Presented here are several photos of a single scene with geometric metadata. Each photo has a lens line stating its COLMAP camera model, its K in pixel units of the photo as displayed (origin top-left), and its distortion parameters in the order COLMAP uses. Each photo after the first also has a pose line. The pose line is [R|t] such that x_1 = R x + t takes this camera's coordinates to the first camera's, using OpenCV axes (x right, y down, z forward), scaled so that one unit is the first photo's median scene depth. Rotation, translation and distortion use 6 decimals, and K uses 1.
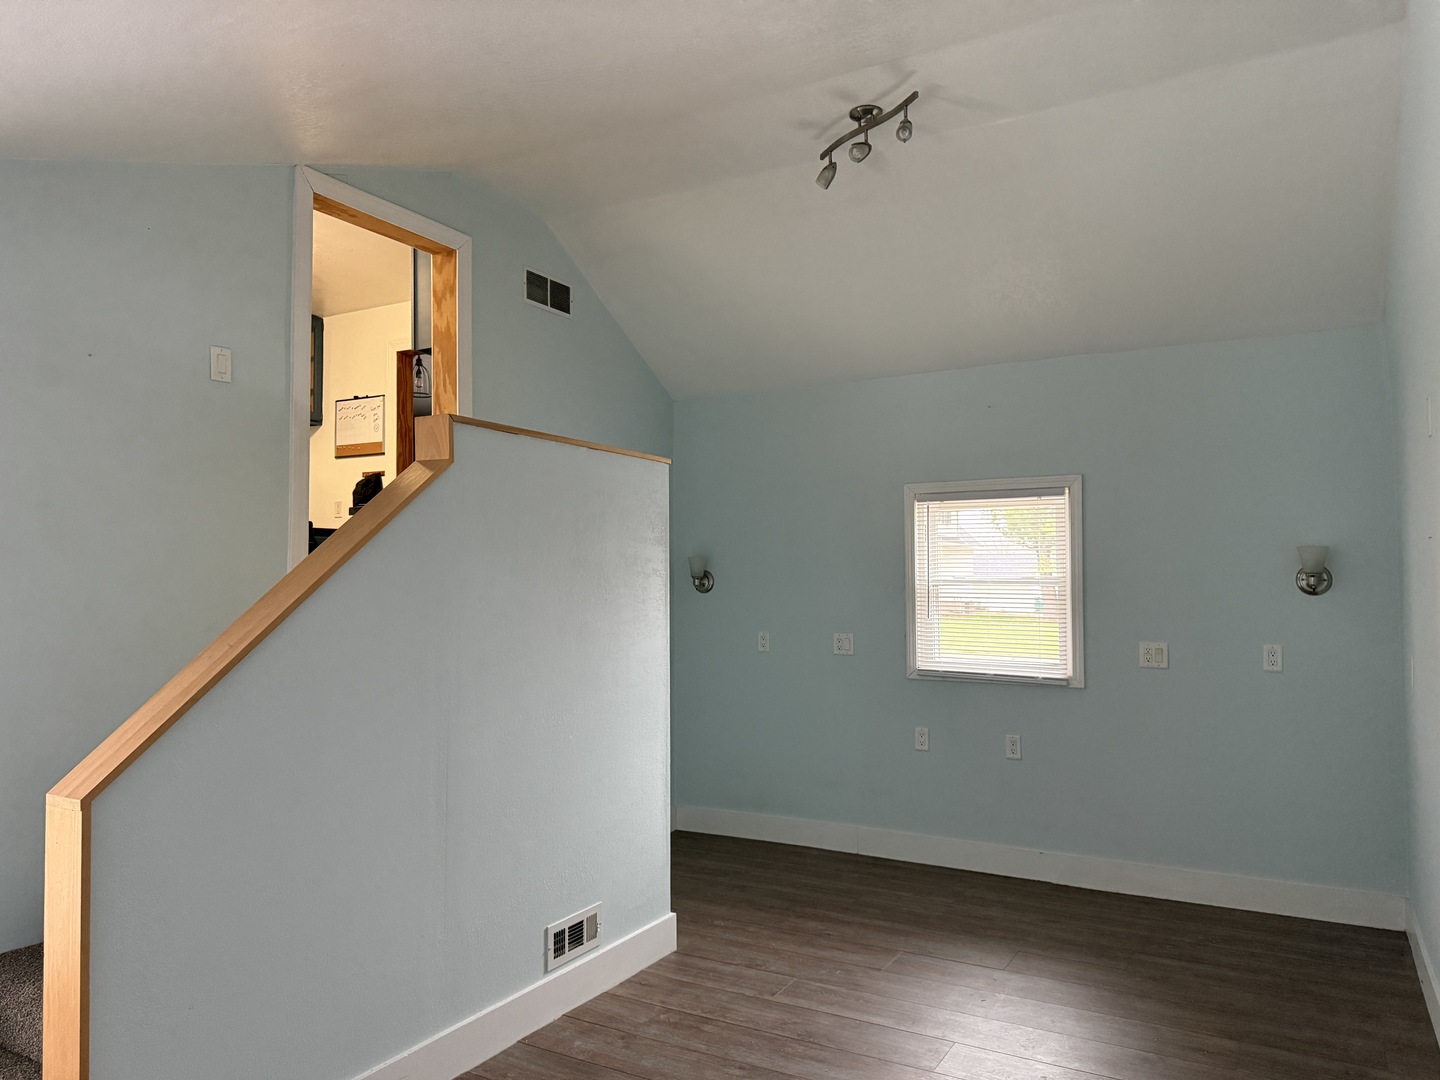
lens RADIAL K [[1020.7, 0, 724.9], [0, 1020.7, 548.8], [0, 0, 1]] dist [0.064757, -0.072934]
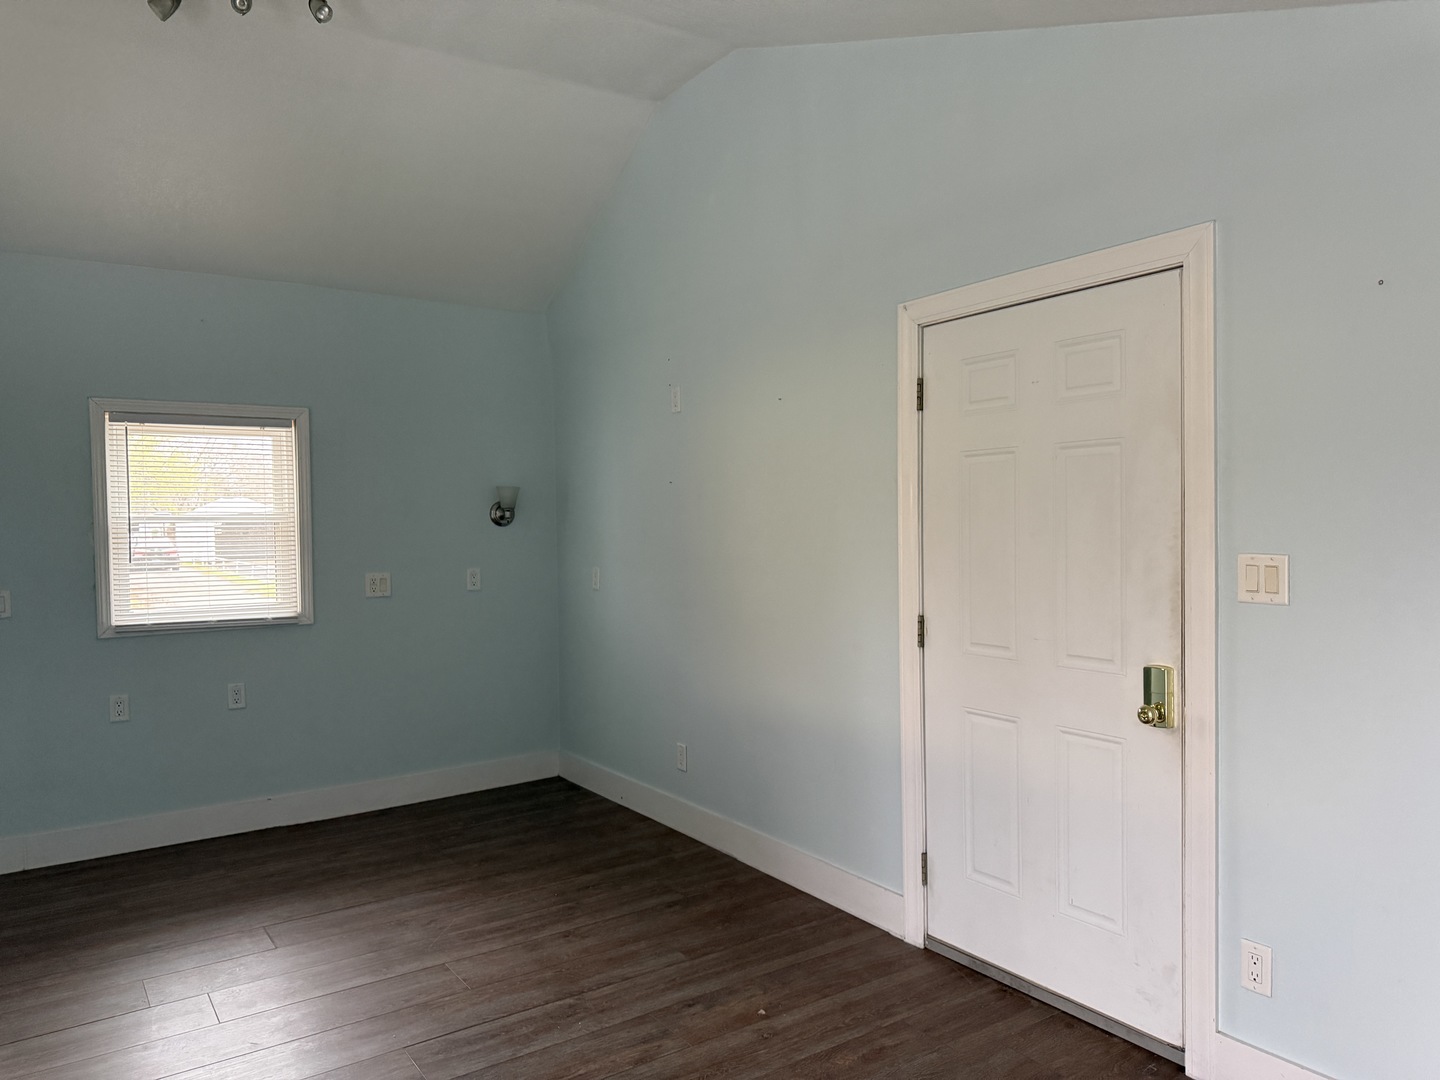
lens RADIAL K [[1020.7, 0, 717.5], [0, 1020.7, 542.5], [0, 0, 1]] dist [0.064757, -0.072934]
pose [[0.437674, -0.029751, 0.898641, -0.379394], [-0.015463, 0.999056, 0.040606, 0.010499], [-0.899001, -0.031668, 0.436801, 0.217939]]
